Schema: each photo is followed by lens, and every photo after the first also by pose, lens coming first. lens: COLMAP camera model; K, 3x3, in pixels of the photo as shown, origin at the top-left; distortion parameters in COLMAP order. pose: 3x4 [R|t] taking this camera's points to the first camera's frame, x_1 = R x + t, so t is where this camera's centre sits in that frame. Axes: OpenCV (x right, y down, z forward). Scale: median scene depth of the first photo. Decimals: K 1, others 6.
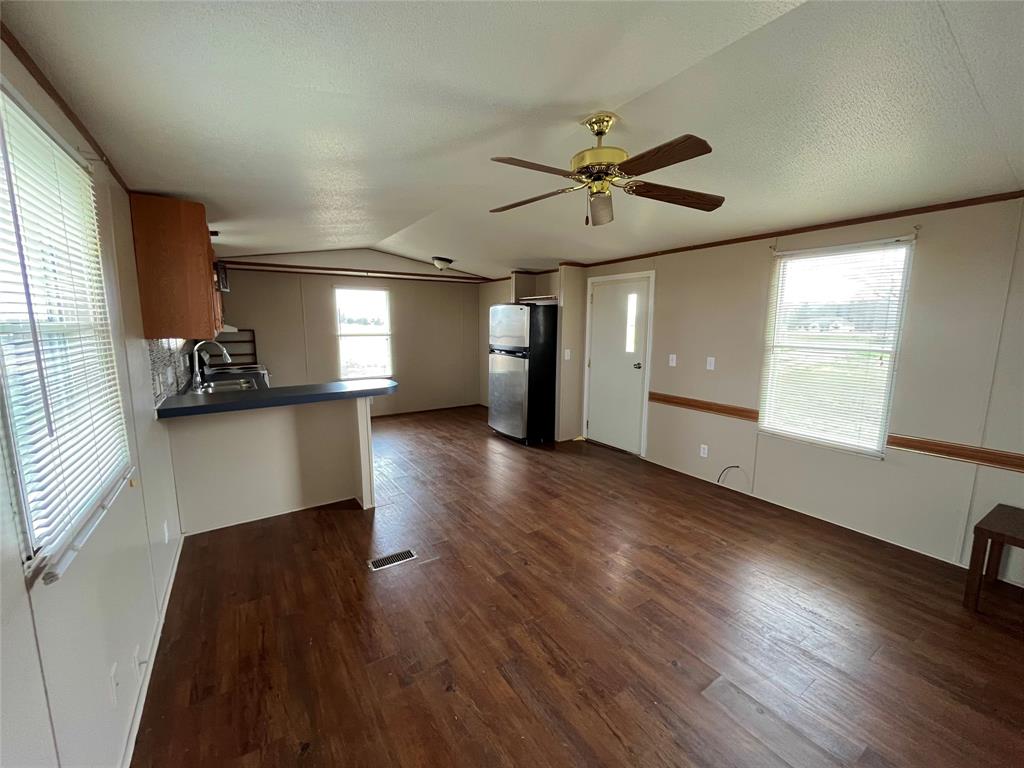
lens RADIAL K [[416.4, 0, 511.2], [0, 416.4, 384.6], [0, 0, 1]] dist [-0.003715, -0.000118]
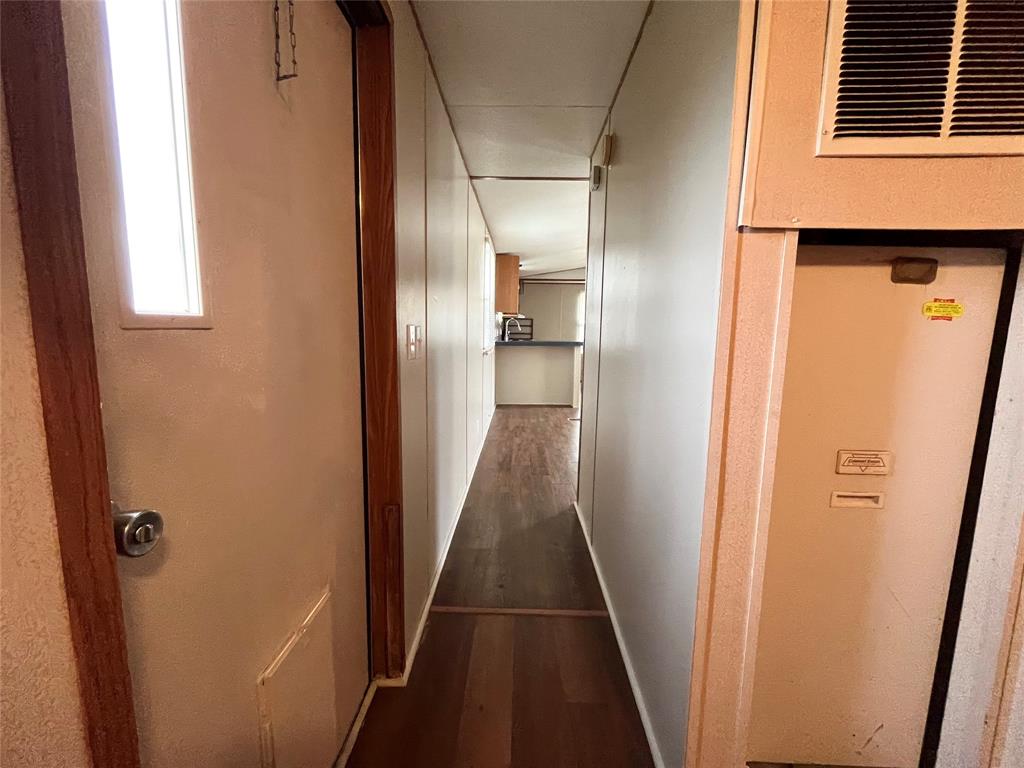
lens RADIAL K [[416.4, 0, 510.7], [0, 416.4, 385.9], [0, 0, 1]] dist [-0.003715, -0.000118]
pose [[0.823961, 0.086461, -0.560012, 0.282525], [-0.096957, 0.995228, 0.010999, 0.133001], [0.558290, 0.045234, 0.828412, -0.446228]]
